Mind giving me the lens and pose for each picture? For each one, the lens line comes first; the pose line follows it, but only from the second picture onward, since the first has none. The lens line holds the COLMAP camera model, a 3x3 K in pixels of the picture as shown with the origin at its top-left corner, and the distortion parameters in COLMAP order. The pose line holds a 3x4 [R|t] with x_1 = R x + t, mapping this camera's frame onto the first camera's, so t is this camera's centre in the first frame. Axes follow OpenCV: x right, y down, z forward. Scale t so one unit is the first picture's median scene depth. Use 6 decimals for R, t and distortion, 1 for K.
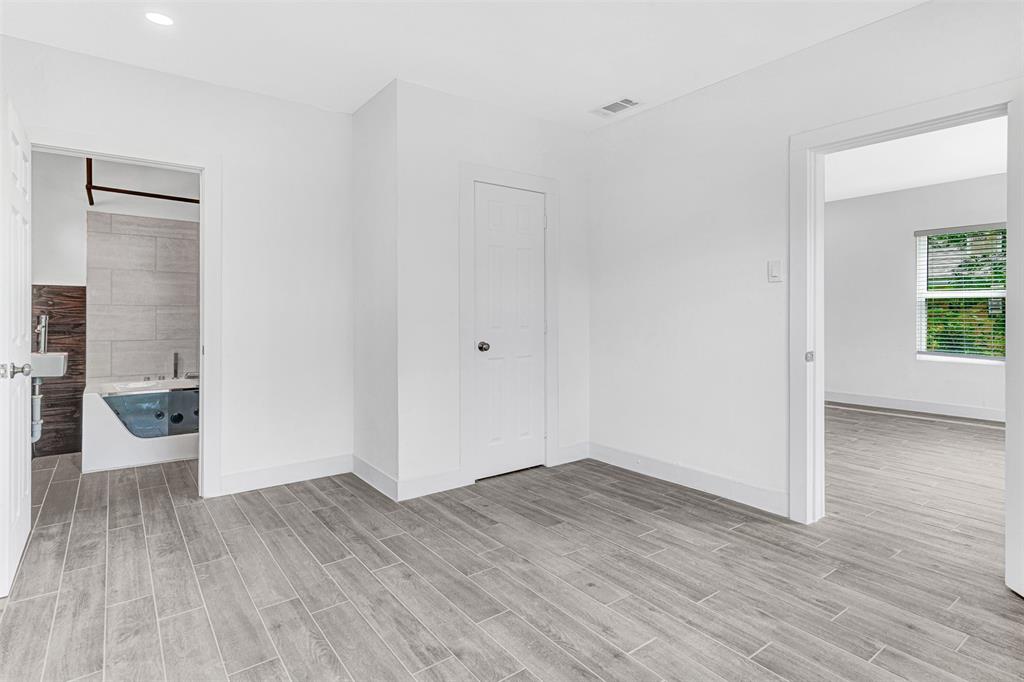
lens RADIAL K [[528.1, 0, 528.0], [0, 528.1, 308.4], [0, 0, 1]] dist [0.003684, 0.000876]
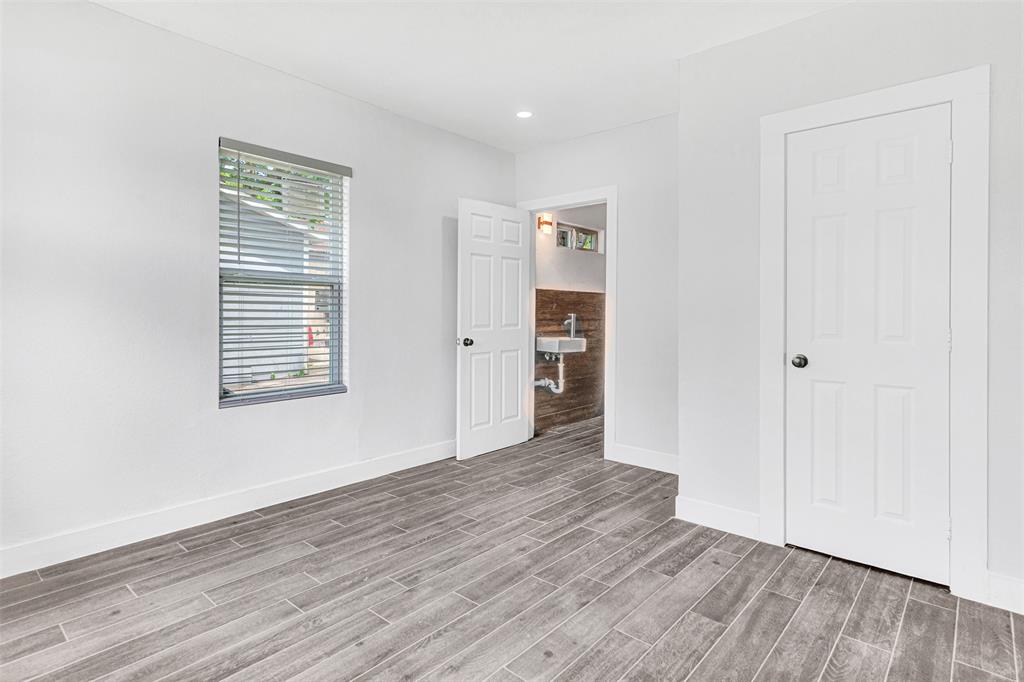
lens RADIAL K [[539.6, 0, 515.1], [0, 539.6, 311.2], [0, 0, 1]] dist [0.002186, 0.000744]
pose [[0.191809, 0.000539, -0.981432, 0.743483], [0.000249, 1.000000, 0.000598, 0.006812], [0.981432, -0.000359, 0.191809, 0.654648]]
